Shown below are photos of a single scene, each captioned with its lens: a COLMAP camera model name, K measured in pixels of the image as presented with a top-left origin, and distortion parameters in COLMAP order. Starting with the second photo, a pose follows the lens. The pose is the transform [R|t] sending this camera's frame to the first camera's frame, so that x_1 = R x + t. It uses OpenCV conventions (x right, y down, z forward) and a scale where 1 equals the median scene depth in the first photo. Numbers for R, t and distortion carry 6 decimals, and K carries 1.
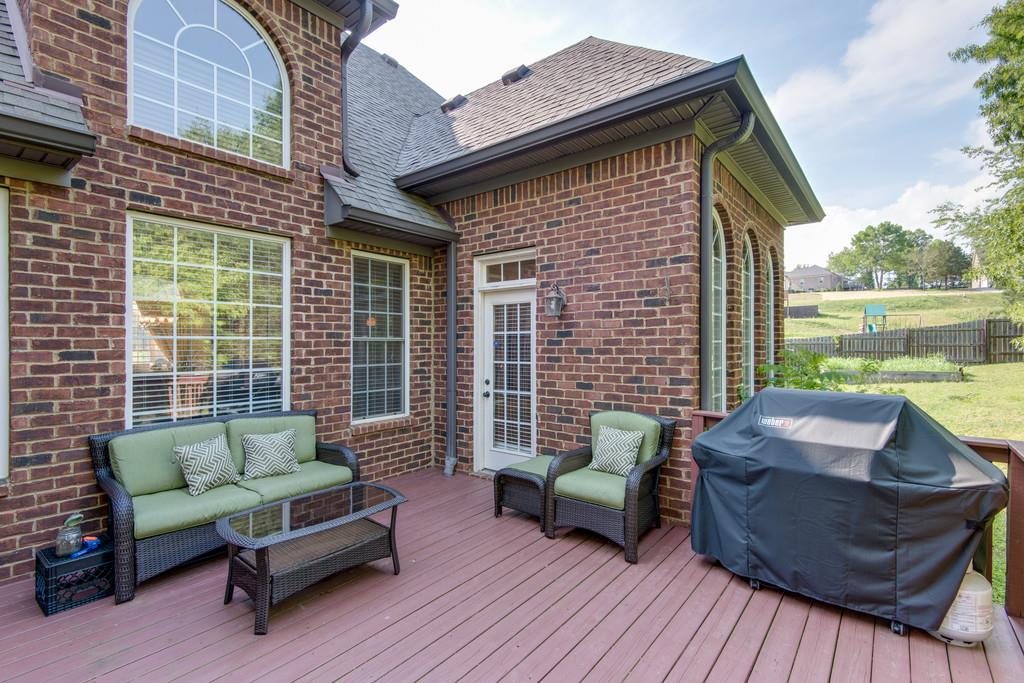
lens RADIAL K [[466.7, 0, 510.2], [0, 466.7, 344.2], [0, 0, 1]] dist [0.010910, -0.006599]
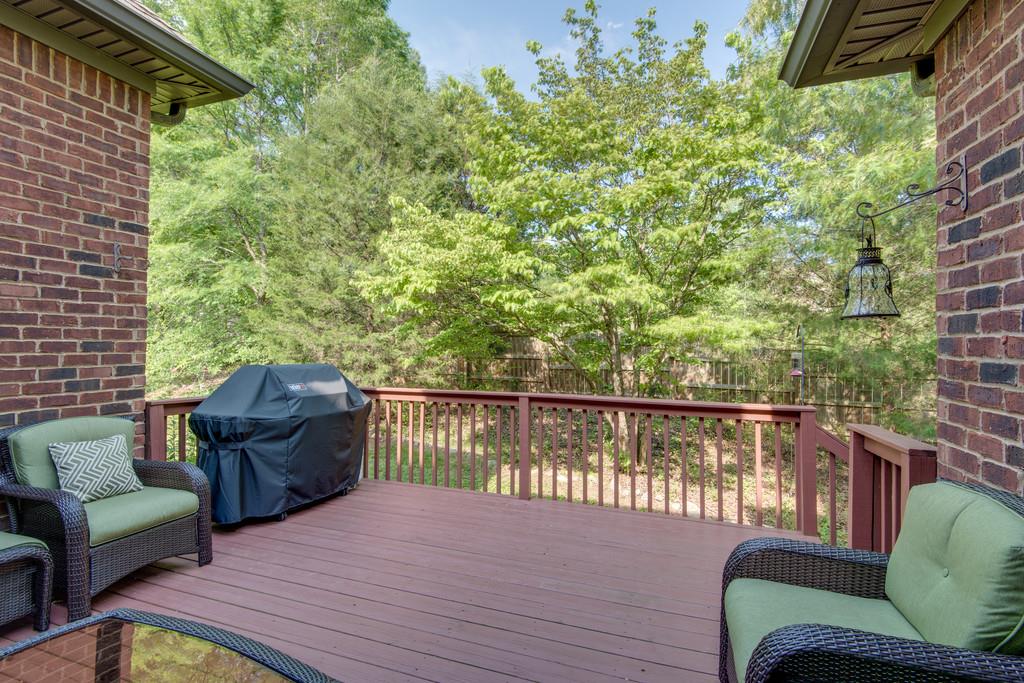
lens RADIAL K [[466.7, 0, 513.8], [0, 466.7, 341.5], [0, 0, 1]] dist [0.010910, -0.006599]
pose [[-0.331511, 0.013111, 0.943360, -0.616318], [-0.000346, 0.999902, -0.014018, 0.035841], [-0.943451, -0.004973, -0.331474, 0.570684]]
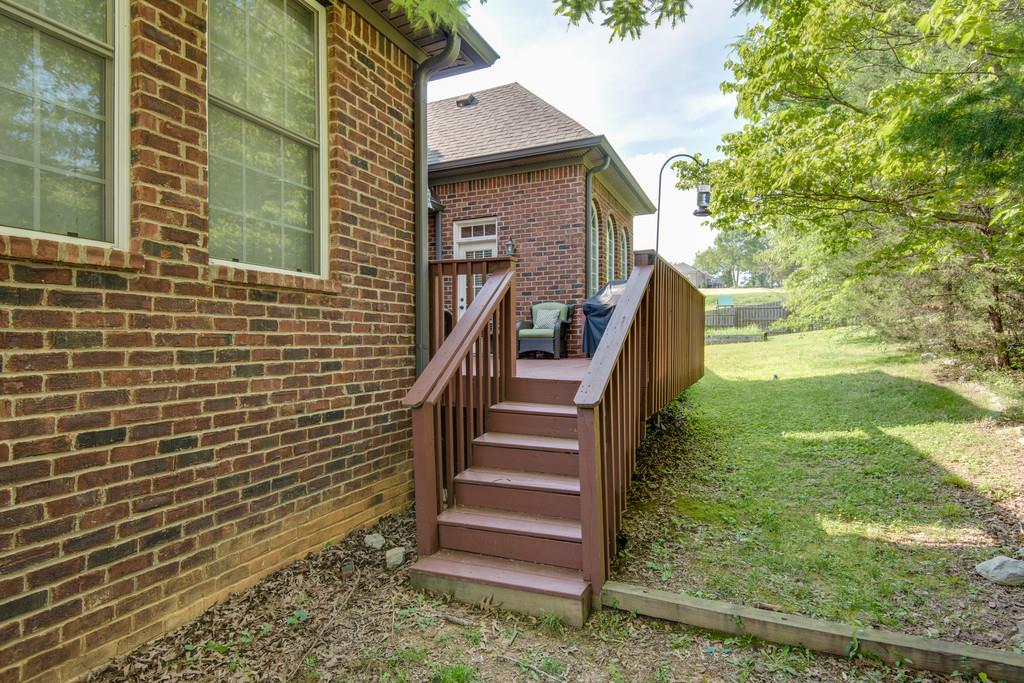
lens RADIAL K [[525.7, 0, 510.5], [0, 525.7, 344.9], [0, 0, 1]] dist [0.016839, -0.005705]
pose [[0.967681, -0.003003, 0.252158, -0.441449], [0.002264, 0.999992, 0.003222, 0.296639], [-0.252166, -0.002547, 0.967681, -1.021599]]
